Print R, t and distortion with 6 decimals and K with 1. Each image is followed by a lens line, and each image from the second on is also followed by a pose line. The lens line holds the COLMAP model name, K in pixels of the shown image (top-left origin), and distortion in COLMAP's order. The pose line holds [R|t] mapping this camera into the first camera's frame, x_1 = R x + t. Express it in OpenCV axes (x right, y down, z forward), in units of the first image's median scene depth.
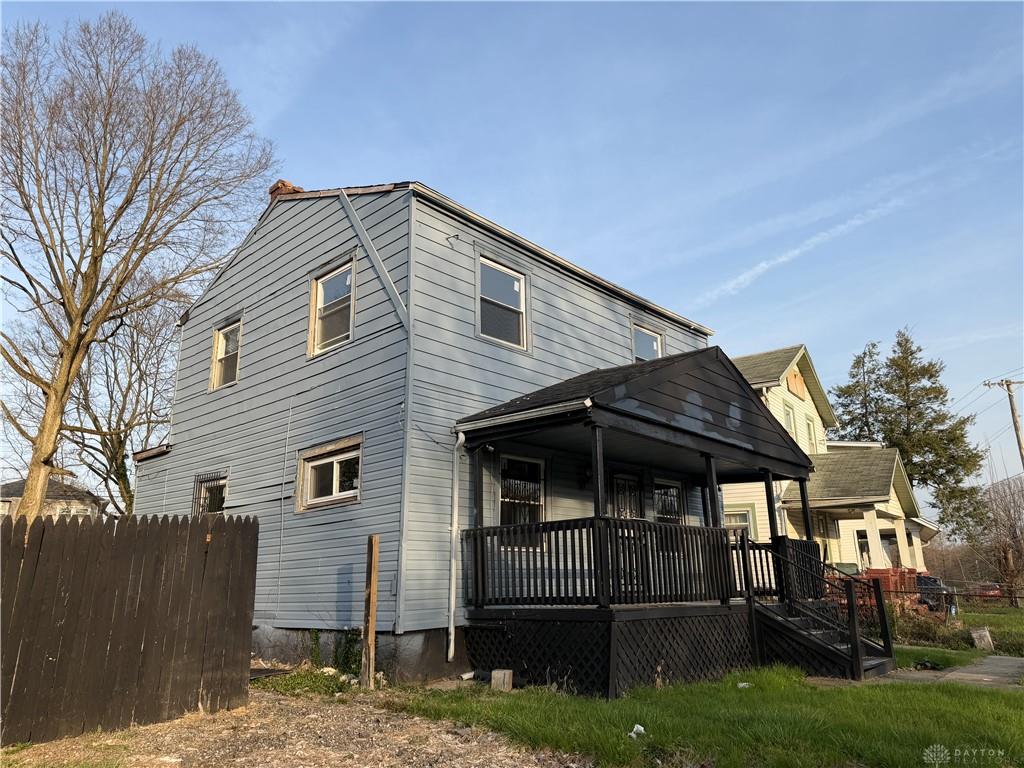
lens RADIAL K [[715.6, 0, 508.6], [0, 715.6, 390.9], [0, 0, 1]] dist [0.128356, -0.191189]
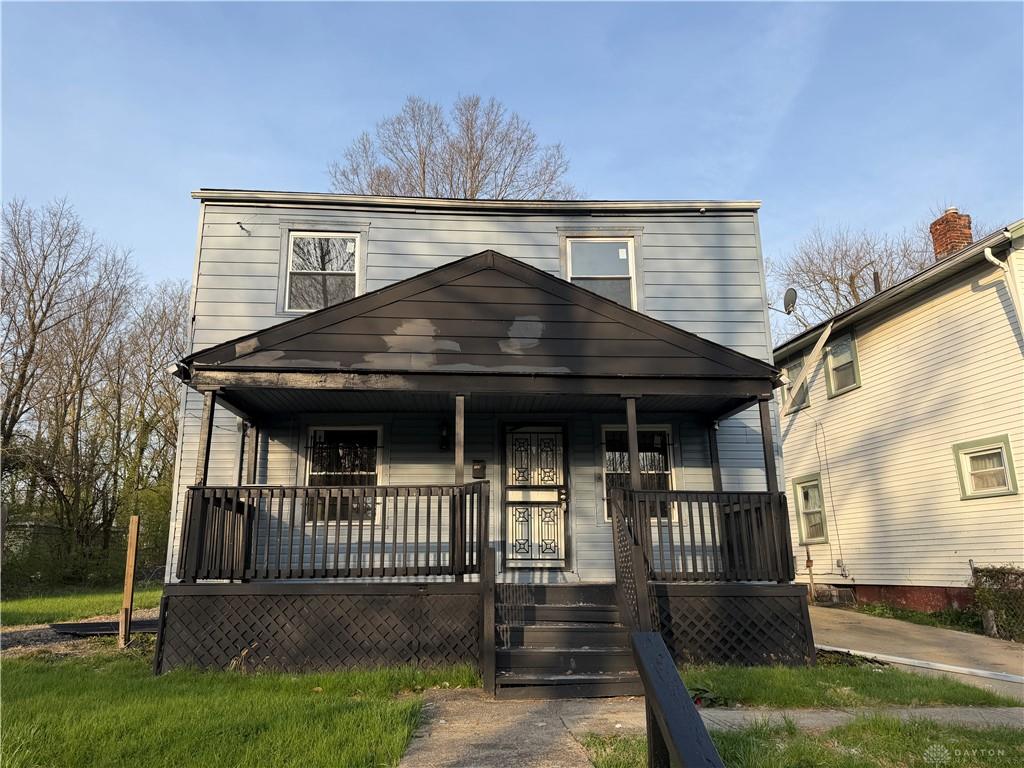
lens RADIAL K [[715.6, 0, 508.6], [0, 715.6, 390.9], [0, 0, 1]] dist [0.128356, -0.191189]
pose [[0.711470, -0.159480, -0.684381, 0.822673], [0.174124, 0.983544, -0.048177, 0.128822], [0.680802, -0.084891, 0.727531, 0.457680]]
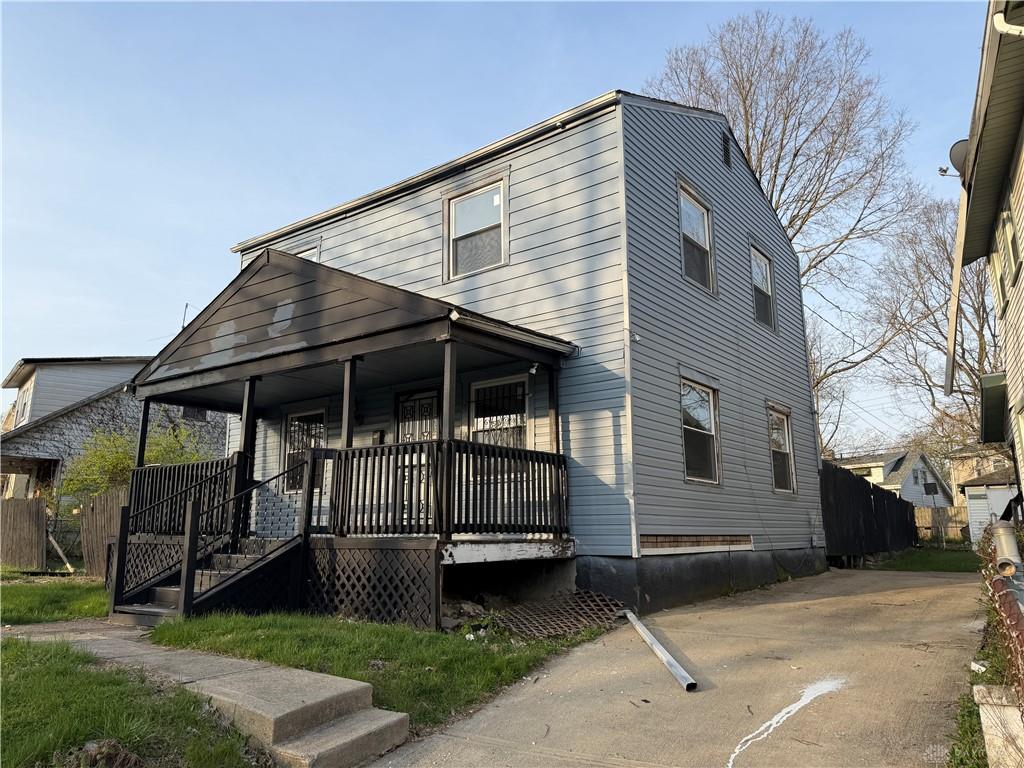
lens RADIAL K [[715.6, 0, 508.6], [0, 715.6, 390.9], [0, 0, 1]] dist [0.128356, -0.191189]
pose [[0.096268, -0.190859, -0.976886, 1.168195], [0.243890, 0.956049, -0.162754, 0.323384], [0.965013, -0.222585, 0.138585, 1.150839]]
